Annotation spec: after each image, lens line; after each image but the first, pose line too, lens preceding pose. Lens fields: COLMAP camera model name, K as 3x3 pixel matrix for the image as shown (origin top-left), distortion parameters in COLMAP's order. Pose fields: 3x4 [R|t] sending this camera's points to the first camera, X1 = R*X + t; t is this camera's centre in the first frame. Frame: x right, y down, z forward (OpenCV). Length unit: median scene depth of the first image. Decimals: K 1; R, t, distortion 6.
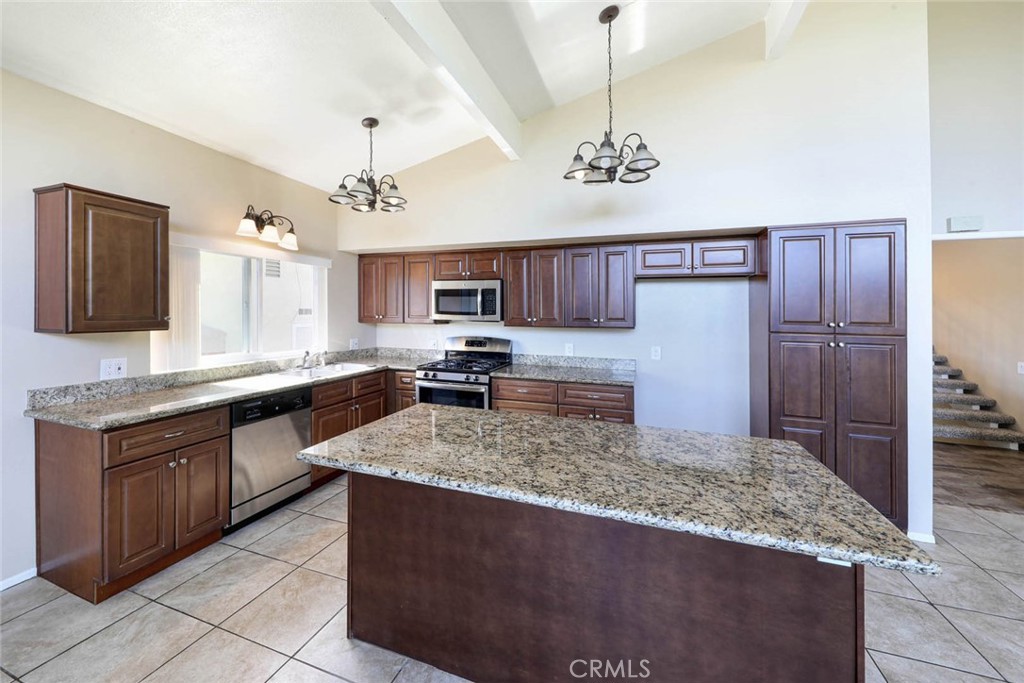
lens RADIAL K [[395.3, 0, 500.1], [0, 395.3, 308.1], [0, 0, 1]] dist [0.000858, -0.000438]
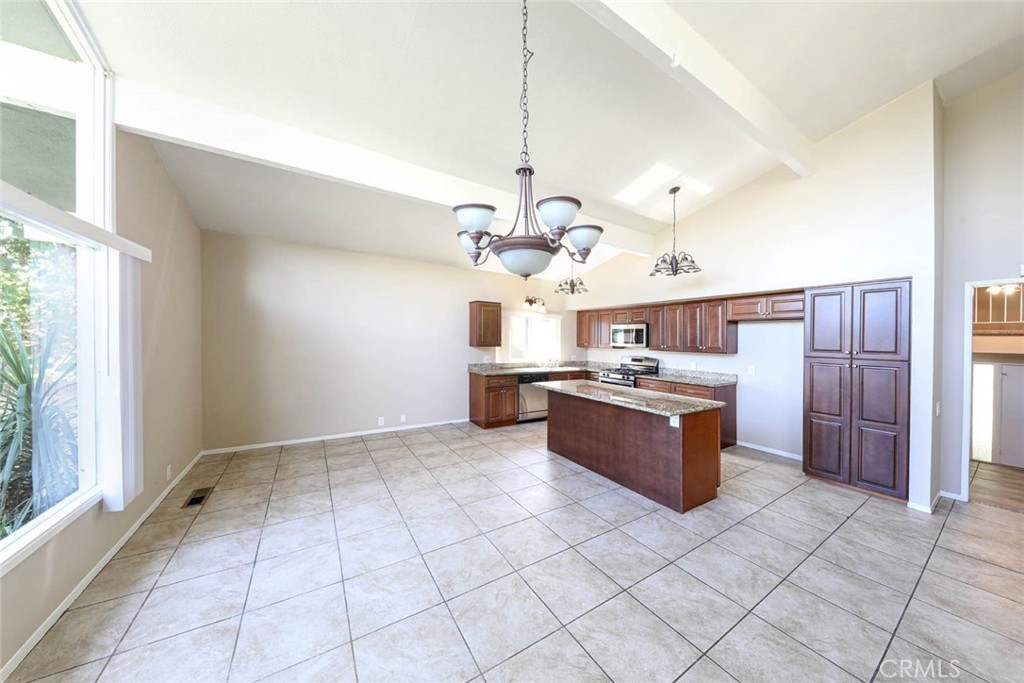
lens RADIAL K [[327.6, 0, 514.0], [0, 327.6, 341.5], [0, 0, 1]] dist [0.002190, -0.000455]
pose [[0.794157, 0.009601, -0.607636, 0.487443], [-0.005509, 0.999948, 0.008599, -0.001595], [0.607687, -0.003482, 0.794169, -0.594606]]
